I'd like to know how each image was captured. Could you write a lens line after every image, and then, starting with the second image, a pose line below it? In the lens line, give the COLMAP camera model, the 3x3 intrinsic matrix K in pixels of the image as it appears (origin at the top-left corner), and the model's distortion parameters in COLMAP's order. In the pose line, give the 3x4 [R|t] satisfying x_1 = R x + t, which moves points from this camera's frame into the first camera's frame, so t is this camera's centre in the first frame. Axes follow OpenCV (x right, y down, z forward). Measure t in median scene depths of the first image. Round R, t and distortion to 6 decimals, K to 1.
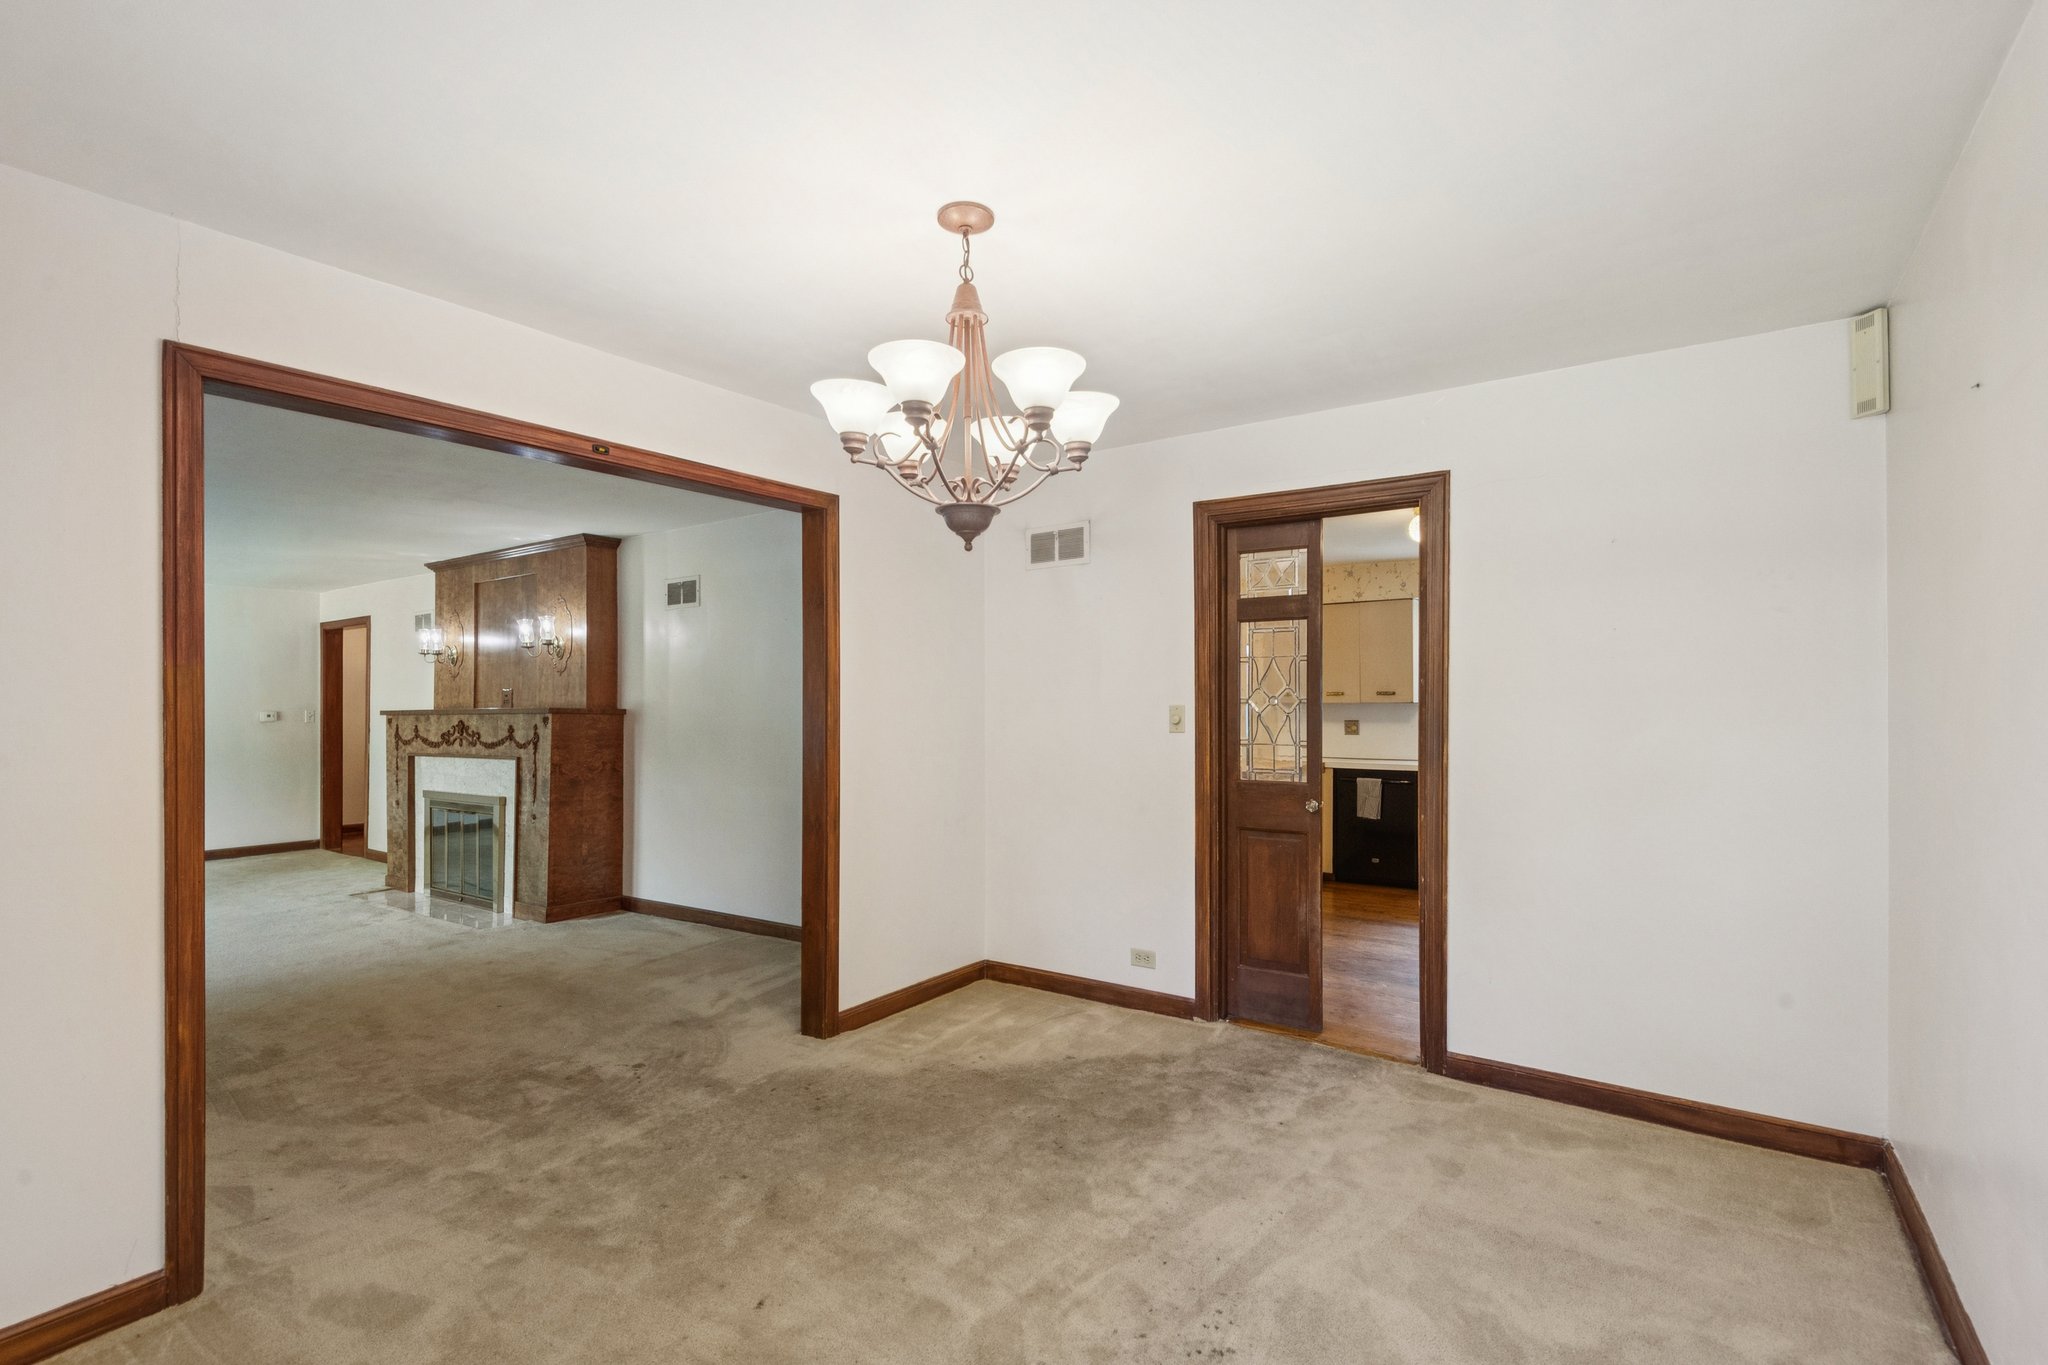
lens RADIAL K [[950.1, 0, 1025.8], [0, 950.1, 694.5], [0, 0, 1]] dist [0.010632, -0.002596]
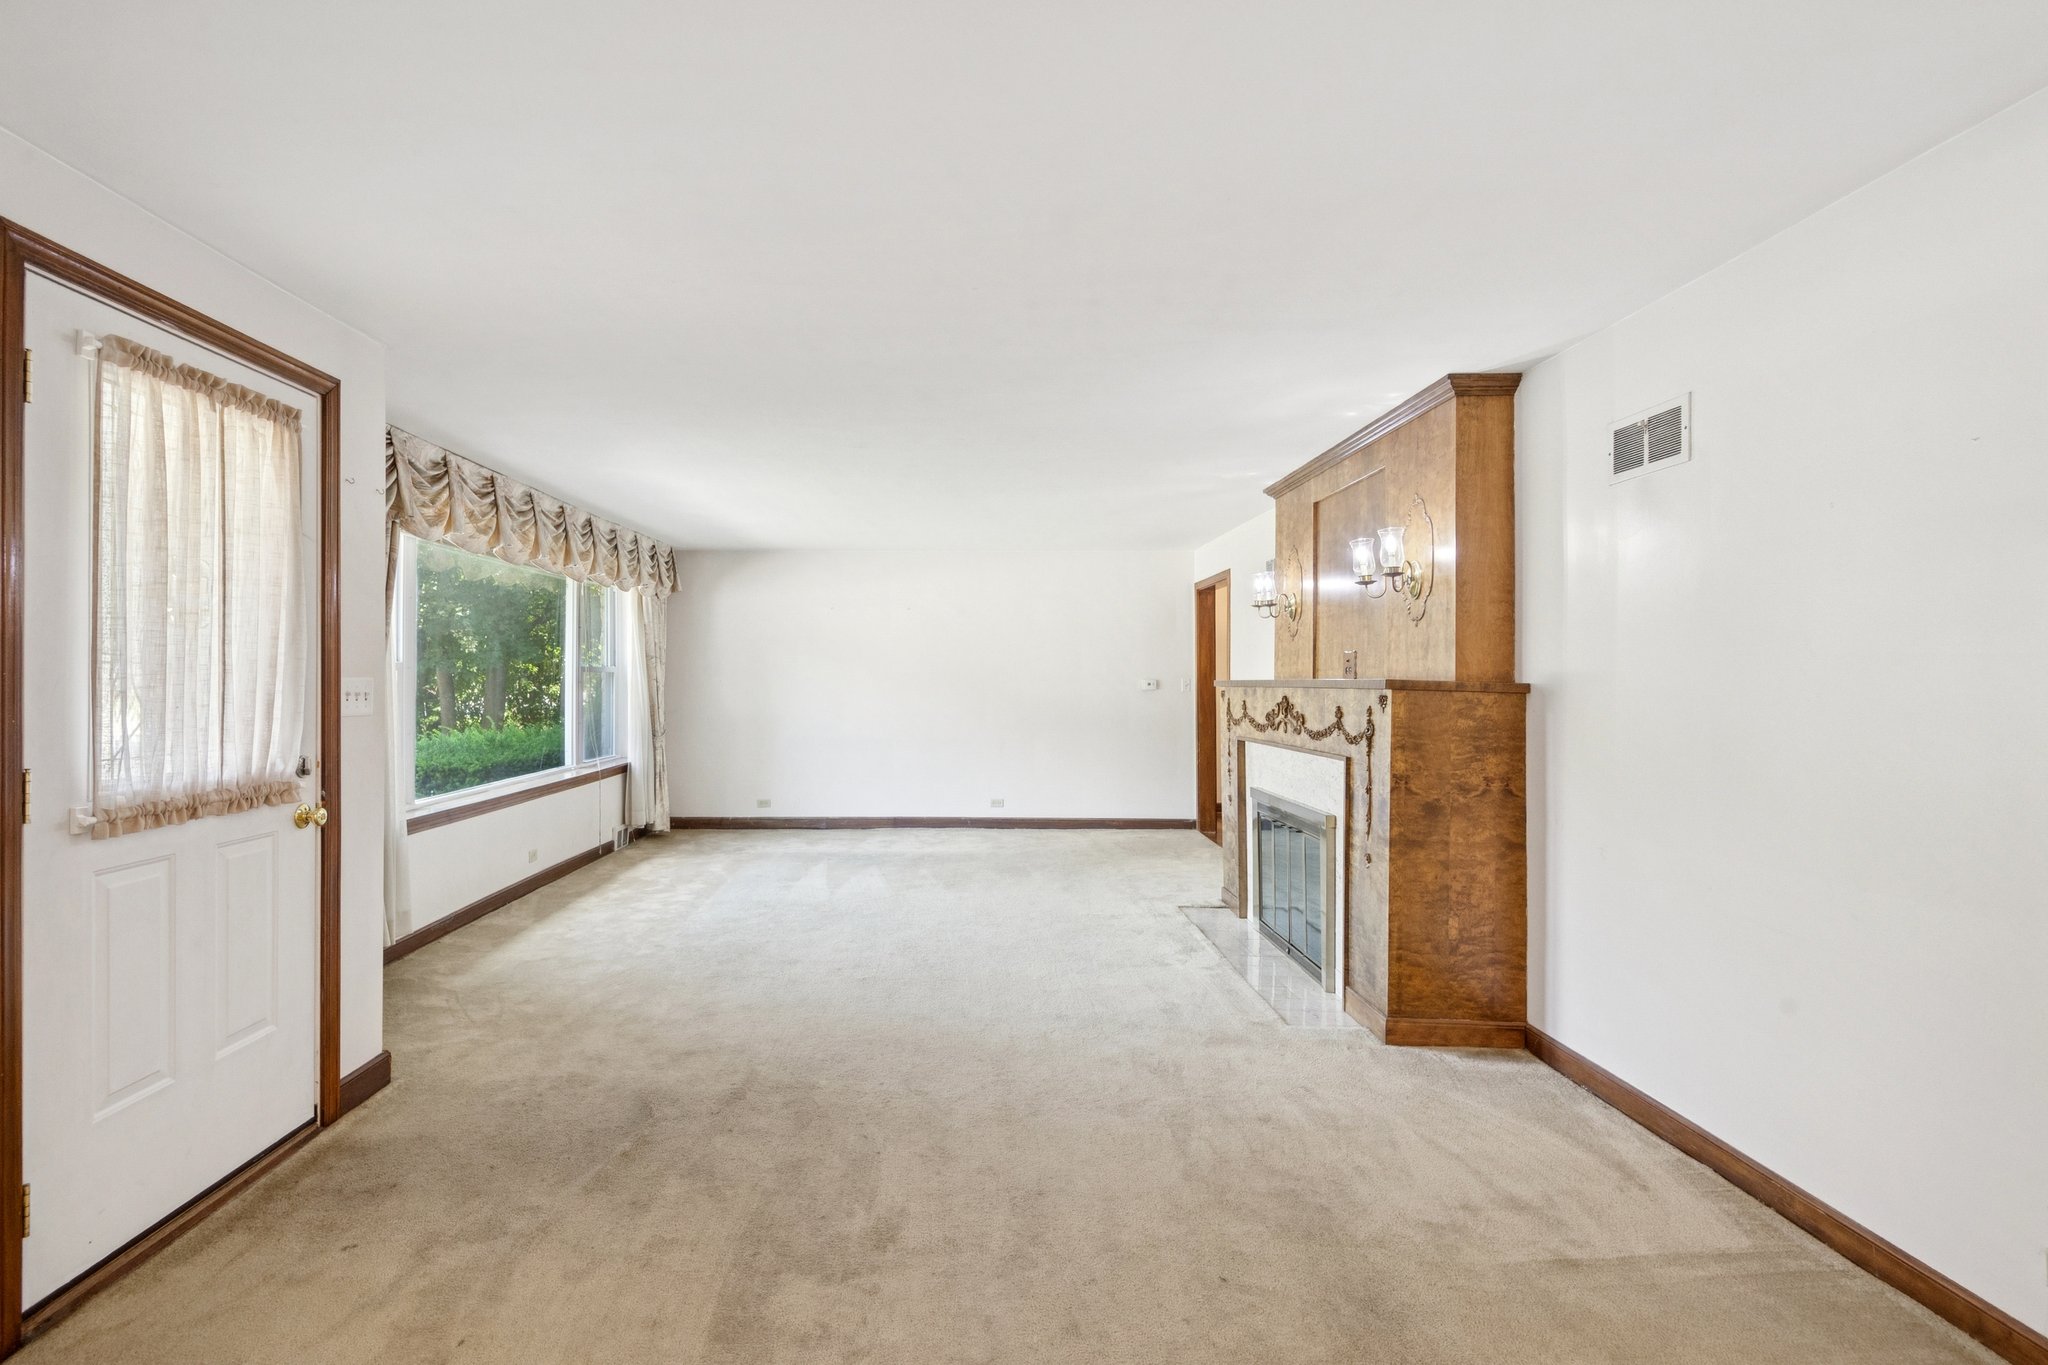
lens RADIAL K [[950.1, 0, 974.5], [0, 950.1, 660.4], [0, 0, 1]] dist [0.010632, -0.002596]
pose [[0.566379, -0.004643, -0.824132, -0.152111], [0.000597, 0.999986, -0.005224, 0.004805], [0.824144, 0.002467, 0.566374, 0.433714]]
